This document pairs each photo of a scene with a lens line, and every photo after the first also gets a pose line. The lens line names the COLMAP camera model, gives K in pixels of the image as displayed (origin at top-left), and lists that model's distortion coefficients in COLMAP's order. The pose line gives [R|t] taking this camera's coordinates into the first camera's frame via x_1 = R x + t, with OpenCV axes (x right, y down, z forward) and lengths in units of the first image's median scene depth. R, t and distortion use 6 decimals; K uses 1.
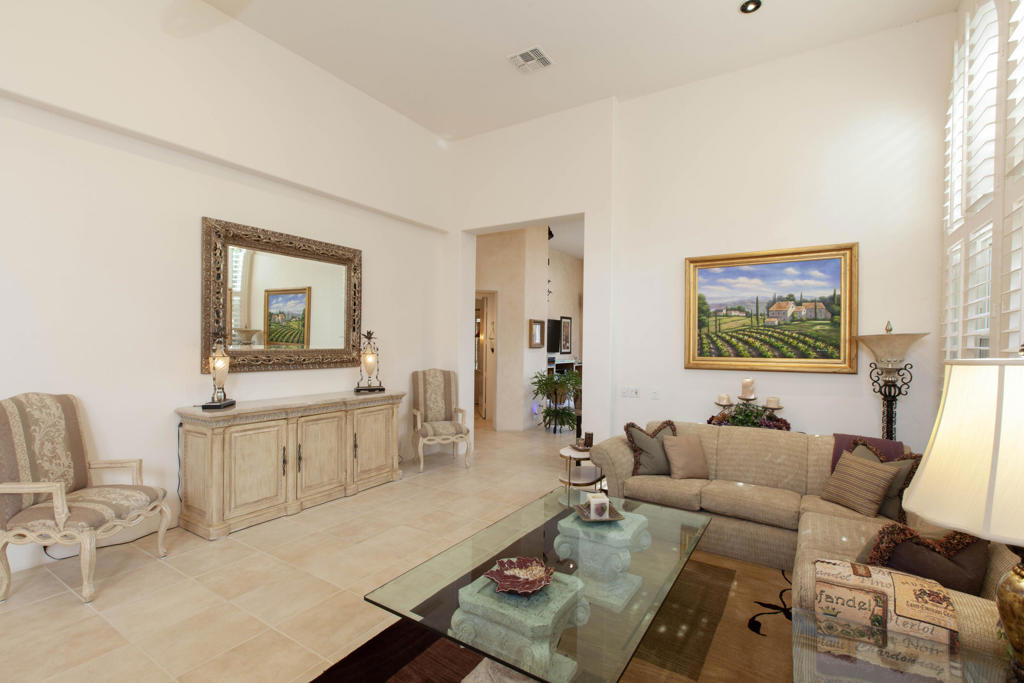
lens RADIAL K [[456.5, 0, 513.4], [0, 456.5, 346.5], [0, 0, 1]] dist [0.003078, -0.002634]
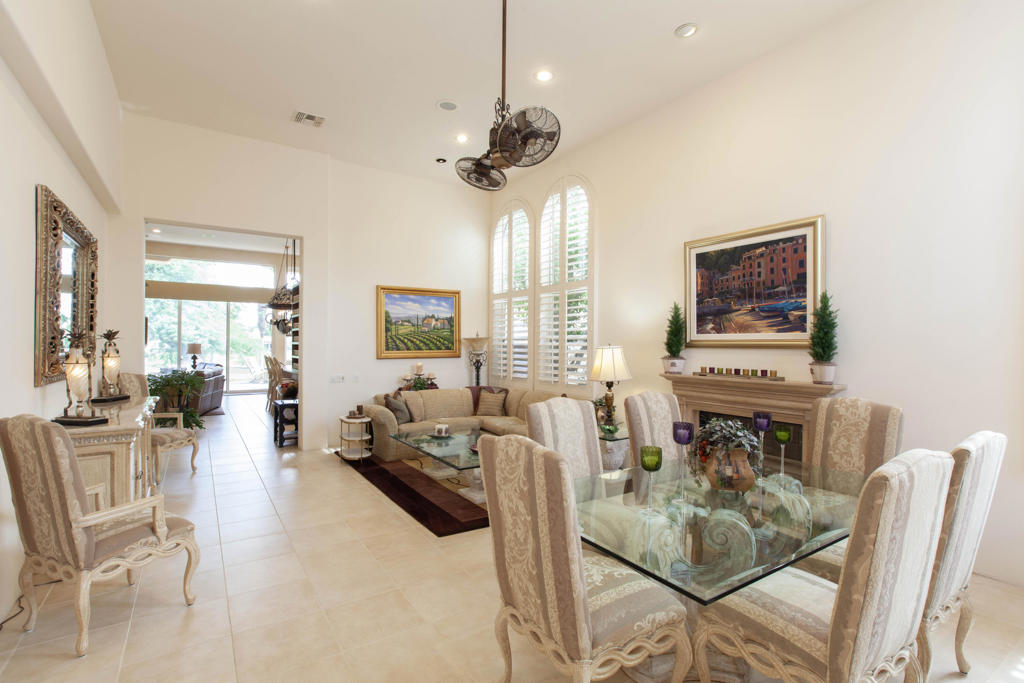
lens RADIAL K [[489.1, 0, 506.3], [0, 489.1, 340.0], [0, 0, 1]] dist [0.003508, 0.000520]
pose [[0.421091, -0.004314, 0.907008, -0.988425], [0.005357, 0.999983, 0.002269, -0.016730], [-0.907002, 0.003904, 0.421107, -0.062189]]
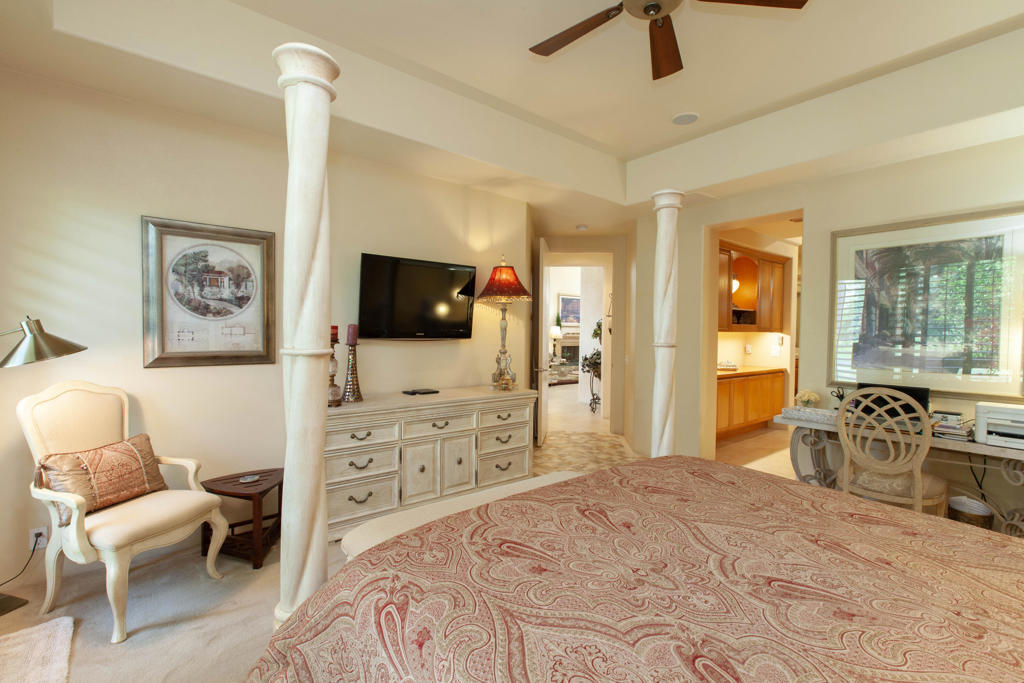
lens RADIAL K [[456.5, 0, 512.1], [0, 456.5, 342.0], [0, 0, 1]] dist [0.003078, -0.002634]
pose [[-0.950636, -0.036930, 0.308104, -0.352246], [-0.026878, 0.998961, 0.036808, 0.009033], [-0.309143, 0.026710, -0.950640, 4.232590]]
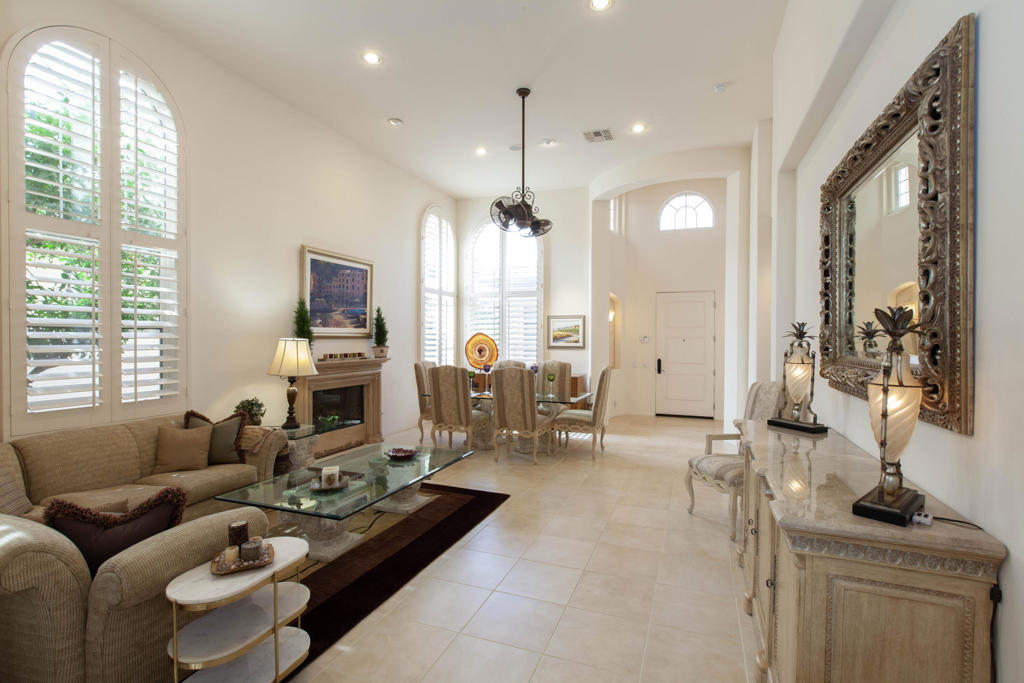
lens RADIAL K [[489.1, 0, 516.1], [0, 489.1, 340.4], [0, 0, 1]] dist [0.003508, 0.000520]
pose [[-0.978458, -0.018540, -0.205612, 0.187908], [-0.021255, 0.999714, 0.011001, -0.015335], [0.205349, 0.015134, -0.978572, 1.811302]]
